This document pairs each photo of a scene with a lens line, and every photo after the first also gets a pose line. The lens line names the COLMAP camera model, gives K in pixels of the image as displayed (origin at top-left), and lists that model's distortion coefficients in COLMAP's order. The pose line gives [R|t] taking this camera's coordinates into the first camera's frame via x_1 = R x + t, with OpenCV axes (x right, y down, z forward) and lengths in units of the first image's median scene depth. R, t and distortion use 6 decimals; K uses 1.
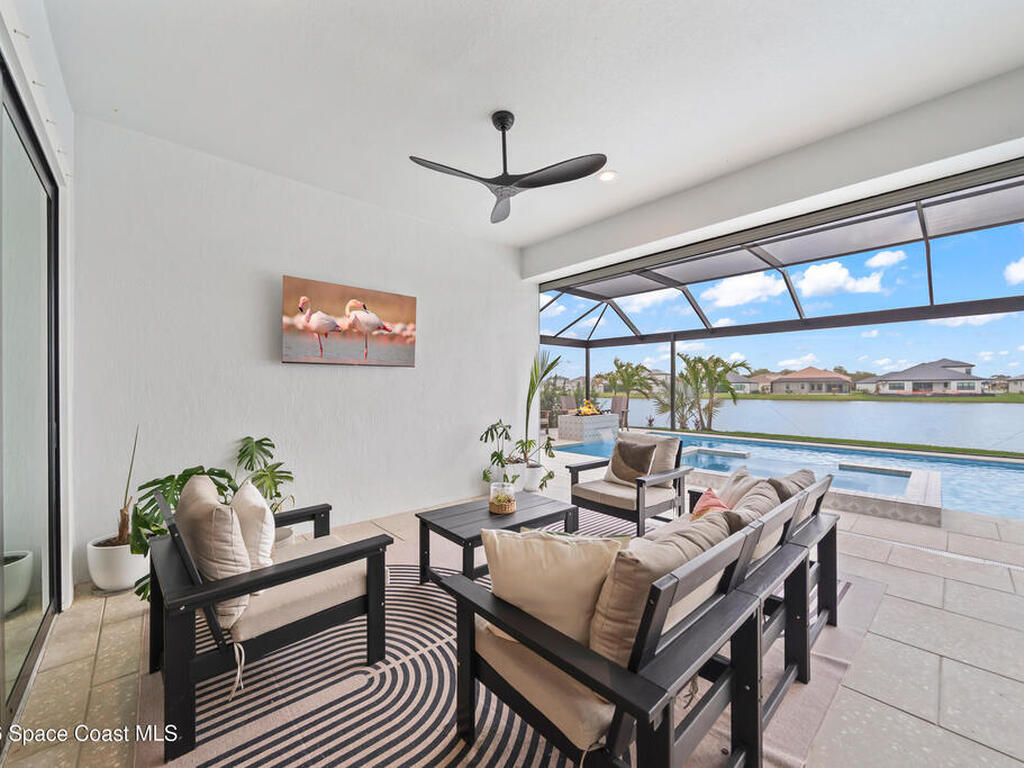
lens RADIAL K [[398.4, 0, 504.3], [0, 398.4, 389.0], [0, 0, 1]] dist [-0.008317, -0.000423]
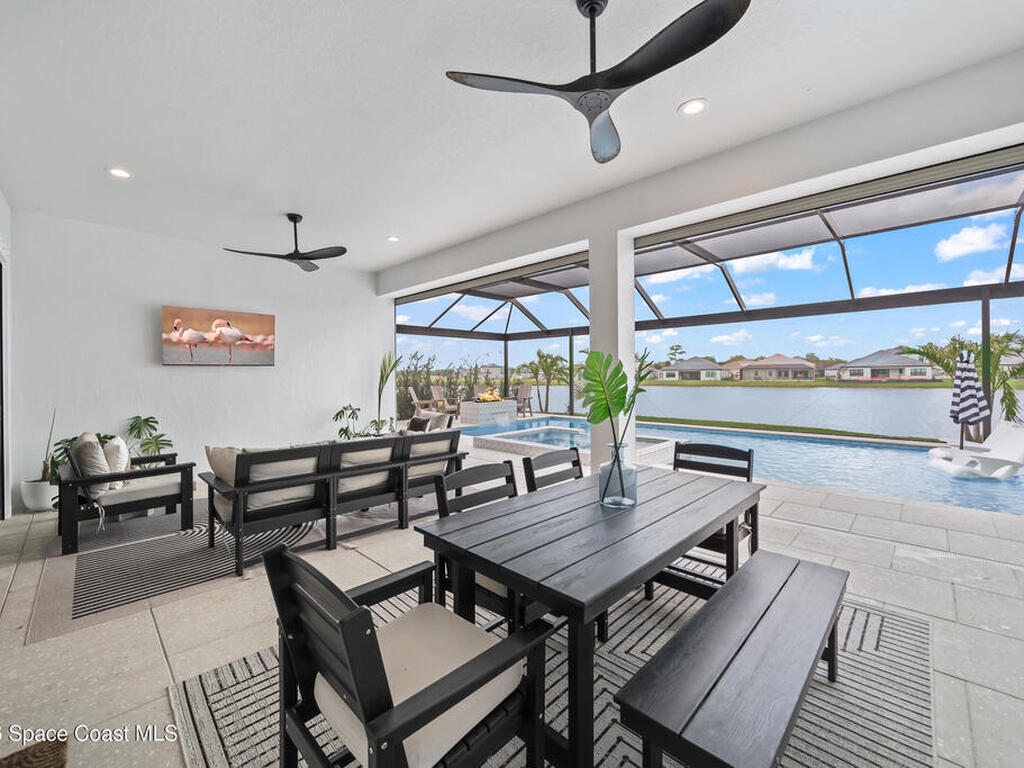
lens RADIAL K [[419.1, 0, 517.9], [0, 419.1, 379.8], [0, 0, 1]] dist [-0.007948, -0.000139]
pose [[0.996986, -0.005018, 0.077418, 0.206404], [0.004421, 0.999959, 0.007880, -0.006056], [-0.077454, -0.007514, 0.996968, -0.206927]]
